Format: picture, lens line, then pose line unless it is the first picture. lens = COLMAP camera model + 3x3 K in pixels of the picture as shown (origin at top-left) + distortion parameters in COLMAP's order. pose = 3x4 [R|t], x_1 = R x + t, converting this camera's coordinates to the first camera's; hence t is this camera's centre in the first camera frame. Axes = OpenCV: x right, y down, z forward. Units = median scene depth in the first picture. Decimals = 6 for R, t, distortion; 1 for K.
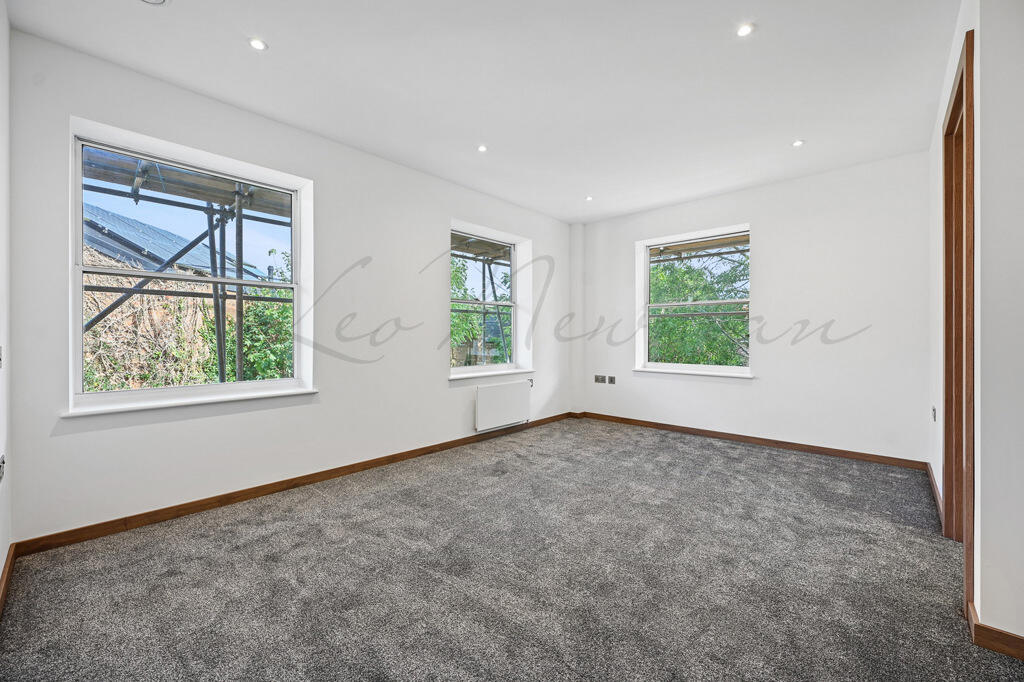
lens RADIAL K [[409.1, 0, 507.8], [0, 409.1, 338.5], [0, 0, 1]] dist [0.002091, 0.000011]
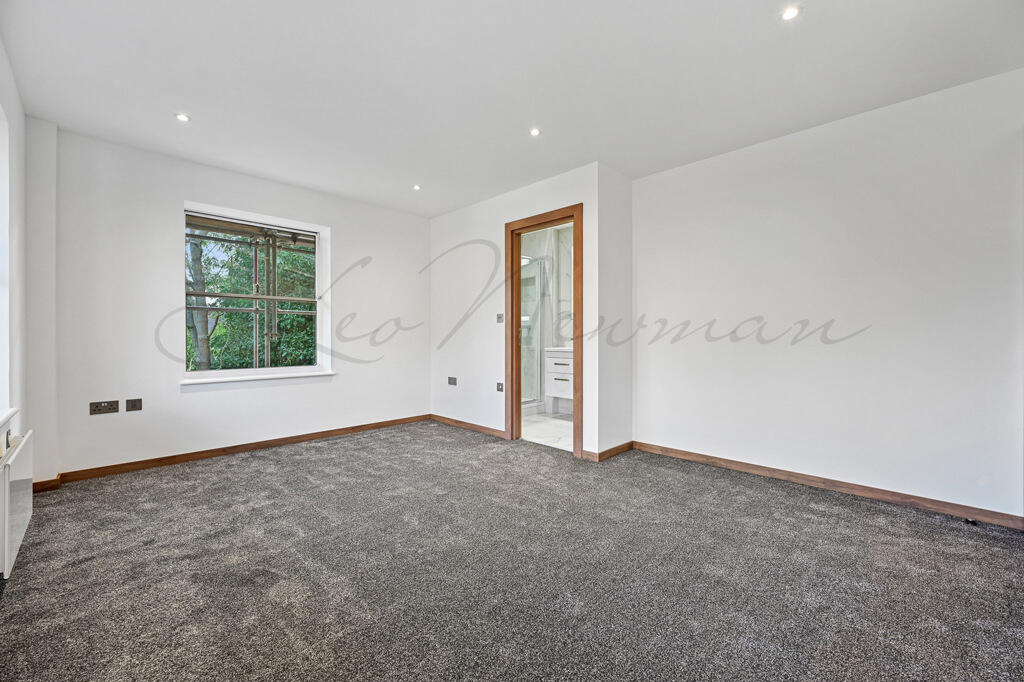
lens RADIAL K [[409.1, 0, 507.8], [0, 409.1, 338.5], [0, 0, 1]] dist [0.002091, 0.000011]
pose [[0.021036, -0.004660, 0.999768, -0.532995], [0.001285, 0.999988, 0.004634, -0.003845], [-0.999778, 0.001187, 0.021042, 0.601172]]
